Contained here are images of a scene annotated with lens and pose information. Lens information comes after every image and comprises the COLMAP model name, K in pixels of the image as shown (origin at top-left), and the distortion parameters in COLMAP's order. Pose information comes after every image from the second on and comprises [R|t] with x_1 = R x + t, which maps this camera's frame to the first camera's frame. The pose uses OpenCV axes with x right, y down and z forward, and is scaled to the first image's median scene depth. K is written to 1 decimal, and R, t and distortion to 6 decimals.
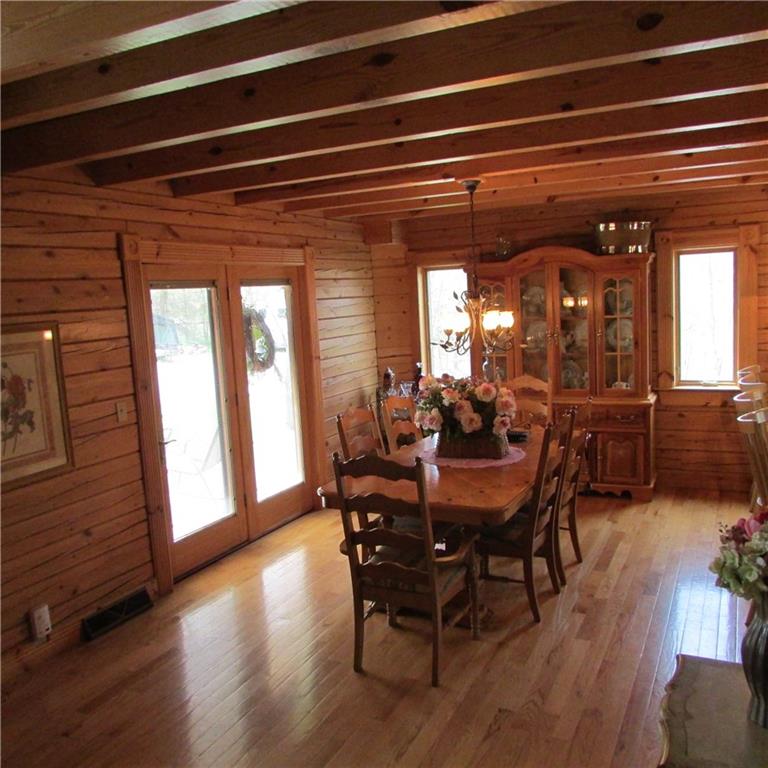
lens RADIAL K [[728.4, 0, 384.0], [0, 728.4, 384.0], [0, 0, 1]] dist [-0.030165, 0.029152]
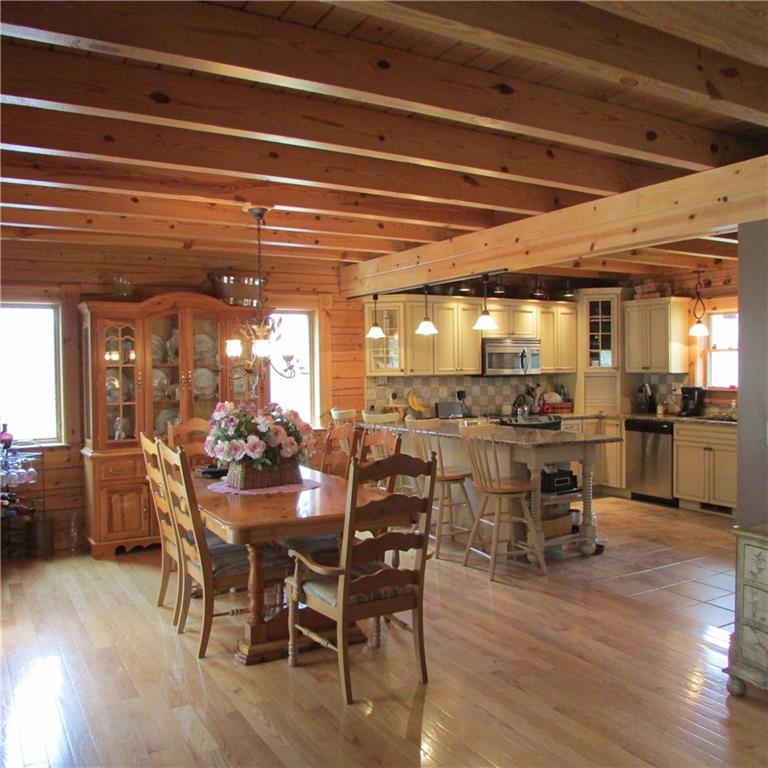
lens RADIAL K [[728.4, 0, 384.0], [0, 728.4, 384.0], [0, 0, 1]] dist [-0.030165, 0.029152]
pose [[0.551509, 0.021355, 0.833895, -0.456414], [0.088200, 0.992576, -0.083751, 0.044386], [-0.829493, 0.119740, 0.545531, 0.247879]]
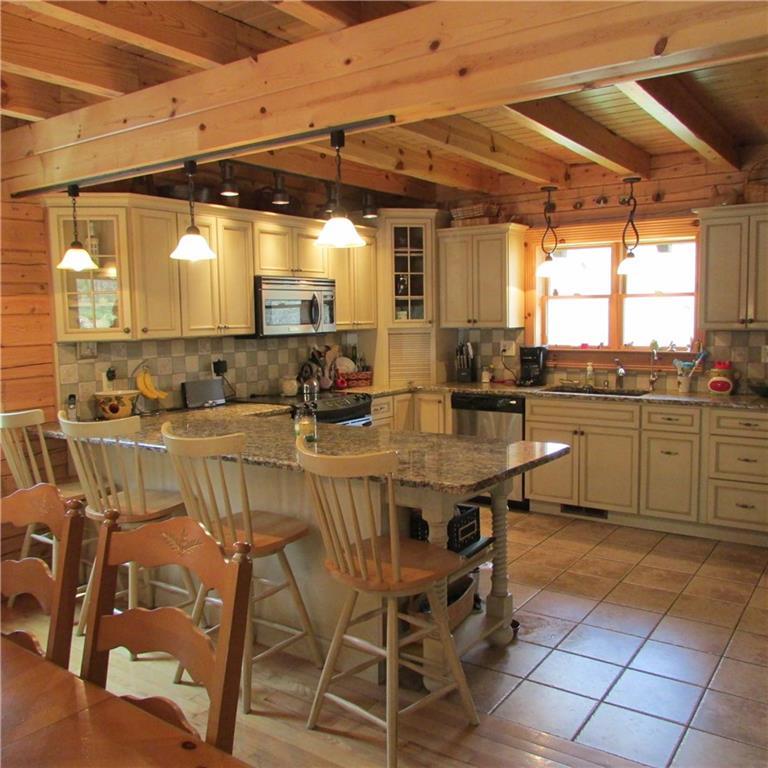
lens RADIAL K [[728.4, 0, 384.0], [0, 728.4, 384.0], [0, 0, 1]] dist [-0.030165, 0.029152]
pose [[0.153671, -0.050192, 0.986846, -0.066884], [0.132975, 0.990675, 0.029680, -0.015441], [-0.979134, 0.126665, 0.158913, 0.543346]]
